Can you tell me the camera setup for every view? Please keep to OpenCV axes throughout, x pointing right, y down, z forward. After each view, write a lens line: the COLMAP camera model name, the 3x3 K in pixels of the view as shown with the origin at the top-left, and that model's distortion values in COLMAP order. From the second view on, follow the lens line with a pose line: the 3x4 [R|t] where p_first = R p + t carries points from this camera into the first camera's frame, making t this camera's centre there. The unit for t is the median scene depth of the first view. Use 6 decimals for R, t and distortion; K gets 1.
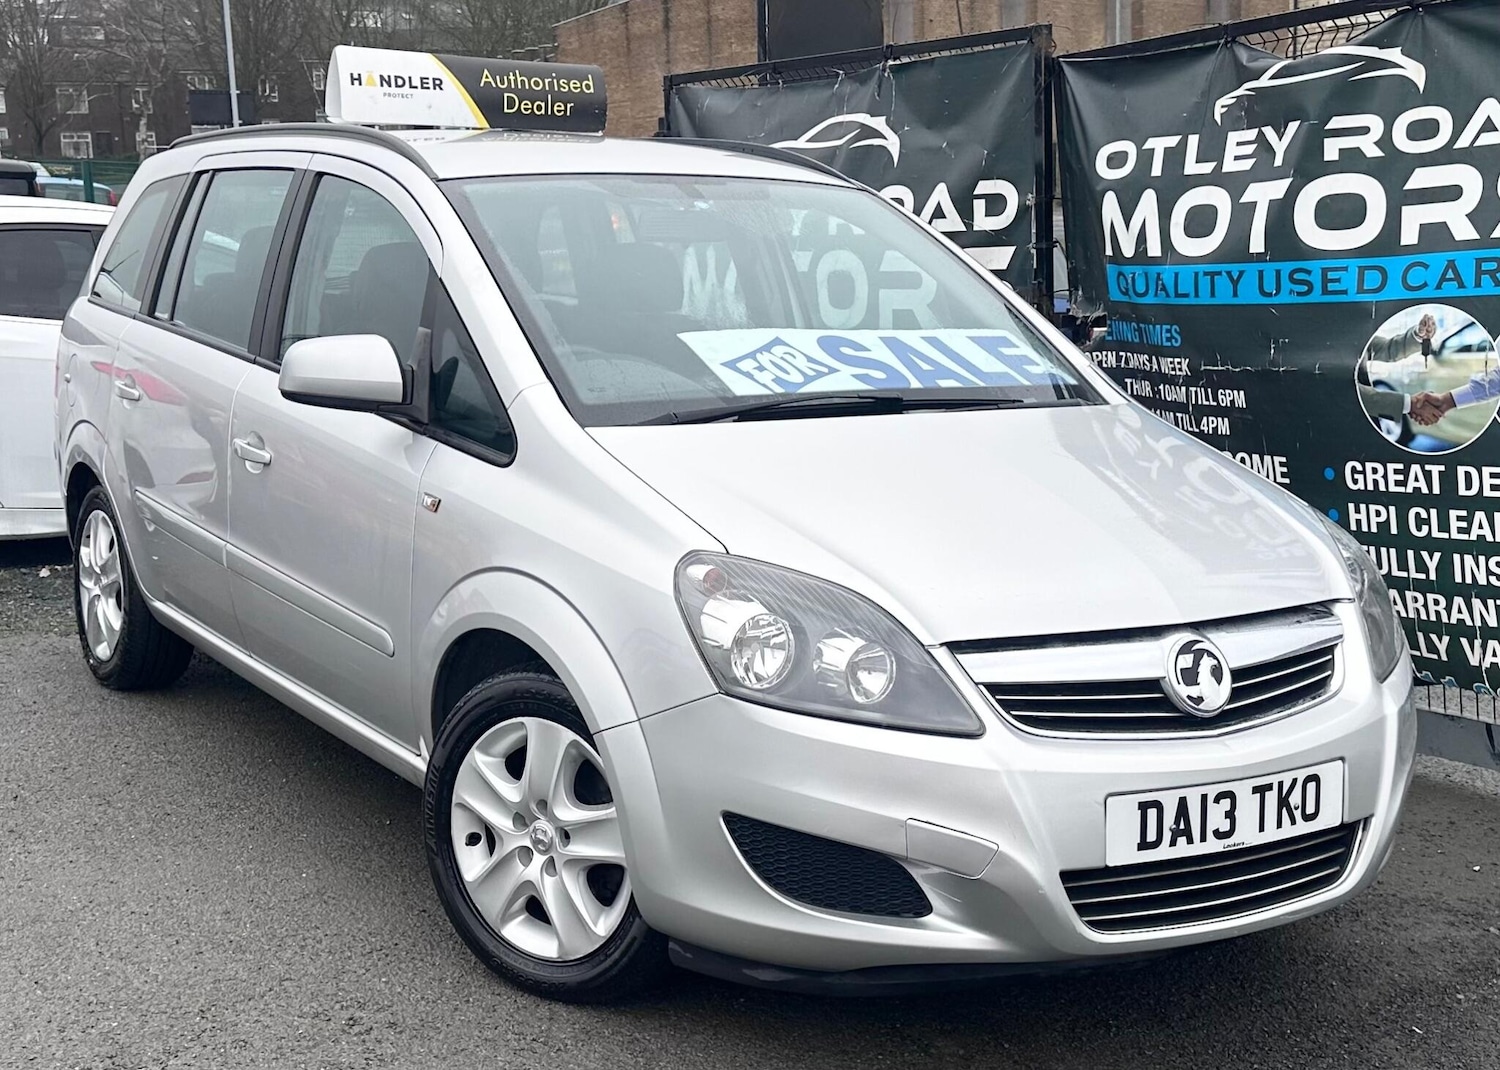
lens RADIAL K [[2026.7, 0, 743.6], [0, 2026.7, 527.1], [0, 0, 1]] dist [0.026919, 0.000000]
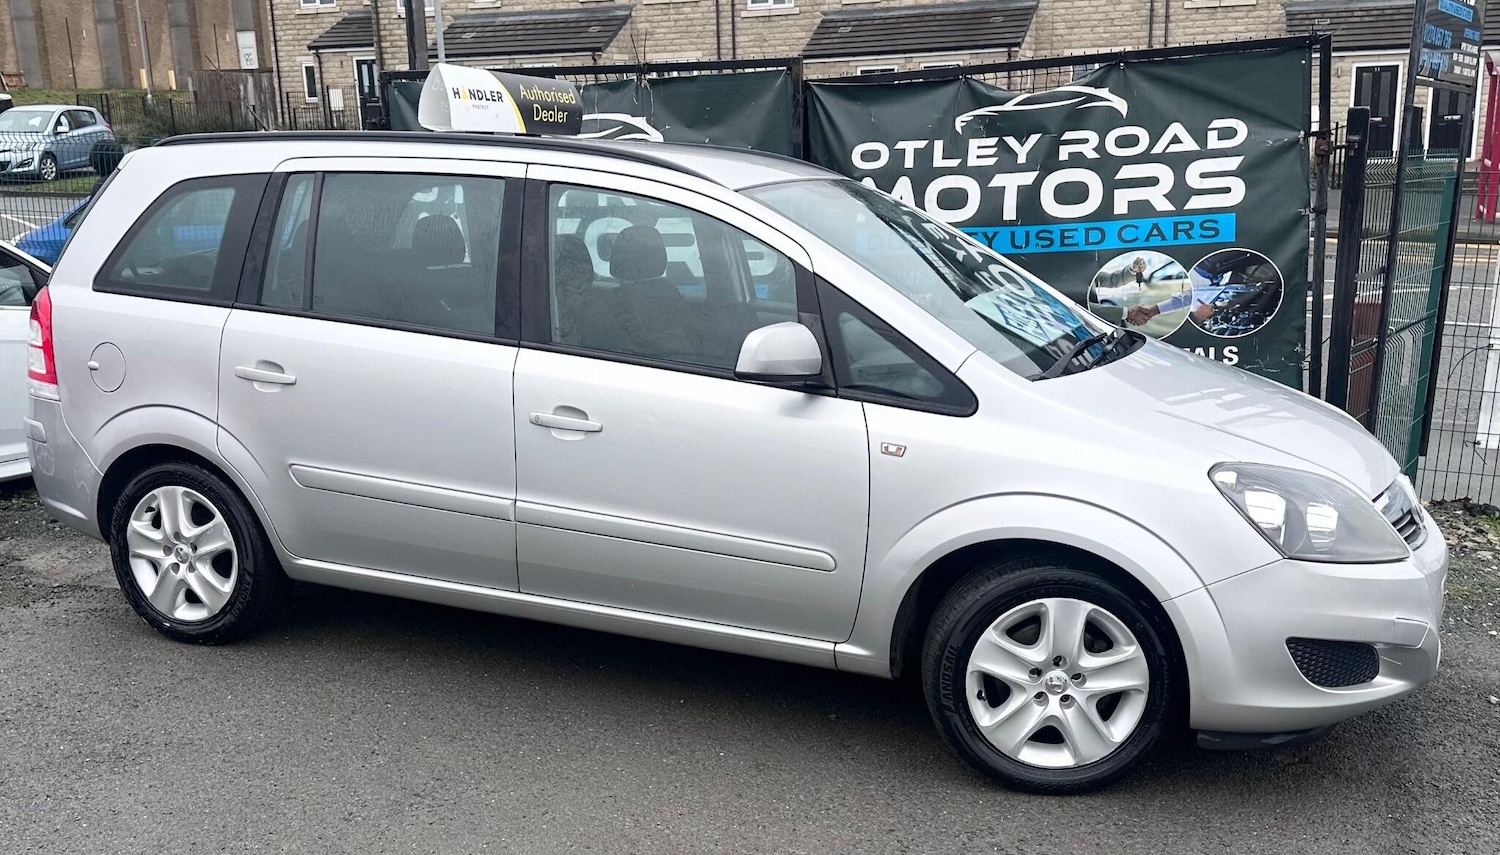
lens RADIAL K [[1417.9, 0, 741.0], [0, 1417.9, 462.8], [0, 0, 1]] dist [0.060810, 0.000000]
pose [[0.817569, -0.125477, 0.561994, -0.593103], [0.088390, 0.991750, 0.092842, -0.076991], [-0.569007, -0.026230, 0.821915, 0.244881]]
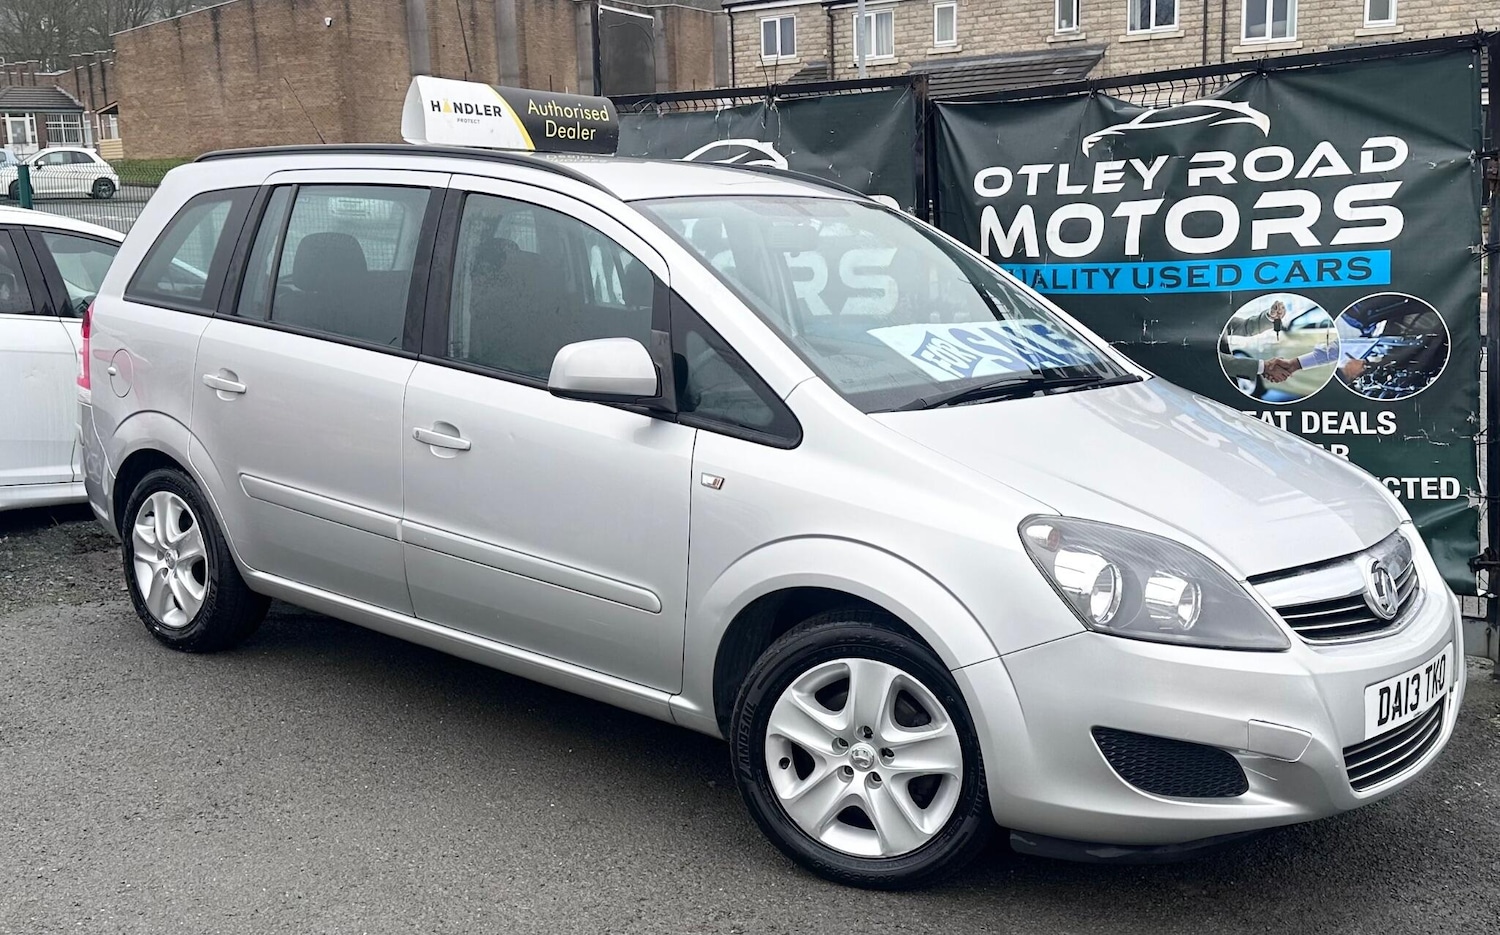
lens RADIAL K [[1579.5, 0, 781.7], [0, 1579.5, 476.4], [0, 0, 1]] dist [0.053744, 0.000000]
pose [[0.949211, -0.048006, 0.310956, -0.319484], [0.042026, 0.998781, 0.025909, -0.029375], [-0.311821, -0.011525, 0.950071, 0.094657]]
